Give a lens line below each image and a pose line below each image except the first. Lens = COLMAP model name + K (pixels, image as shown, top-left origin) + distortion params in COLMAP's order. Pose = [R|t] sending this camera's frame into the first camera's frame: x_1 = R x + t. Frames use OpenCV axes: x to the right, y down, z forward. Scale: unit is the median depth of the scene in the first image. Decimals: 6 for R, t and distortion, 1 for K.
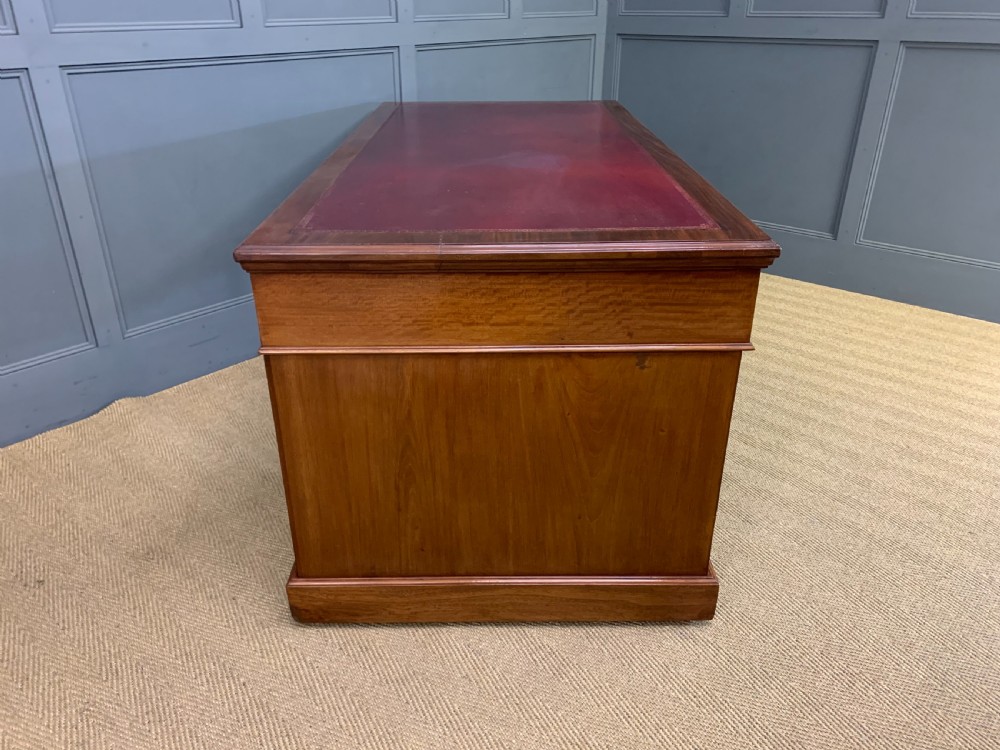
lens RADIAL K [[766.6, 0, 499.2], [0, 766.6, 360.2], [0, 0, 1]] dist [0.001542, 0.001925]
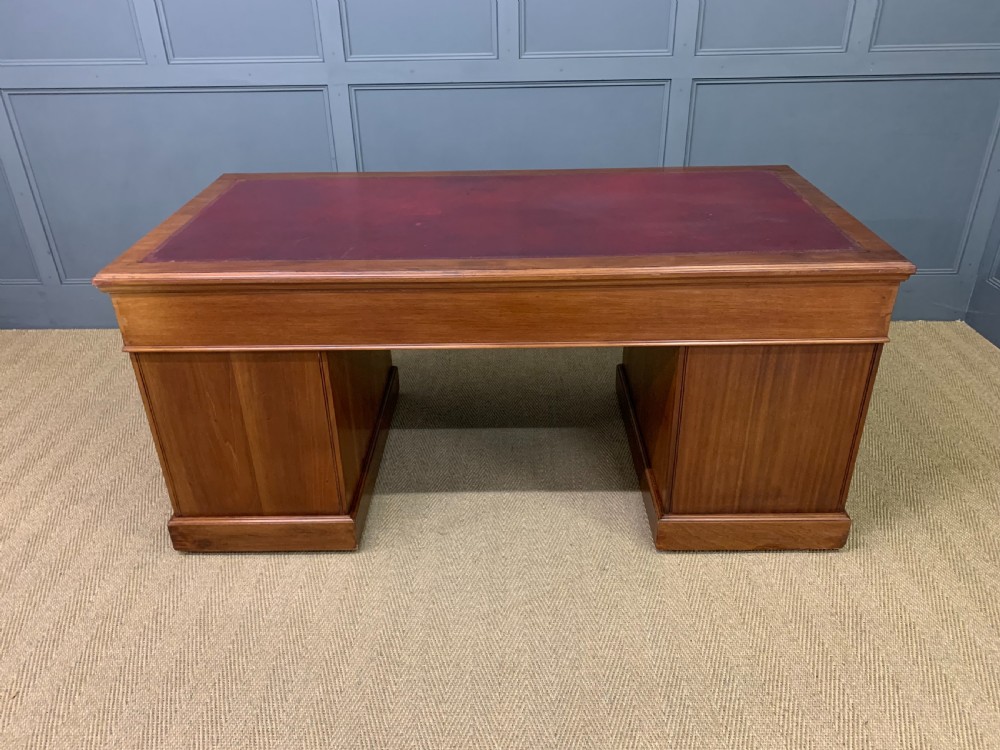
lens RADIAL K [[766.6, 0, 499.2], [0, 766.6, 360.2], [0, 0, 1]] dist [0.001542, 0.001925]
pose [[0.654320, 0.342702, -0.674108, 0.717578], [-0.308489, 0.934838, 0.175819, -0.240568], [0.690435, 0.092913, 0.717403, 0.227734]]
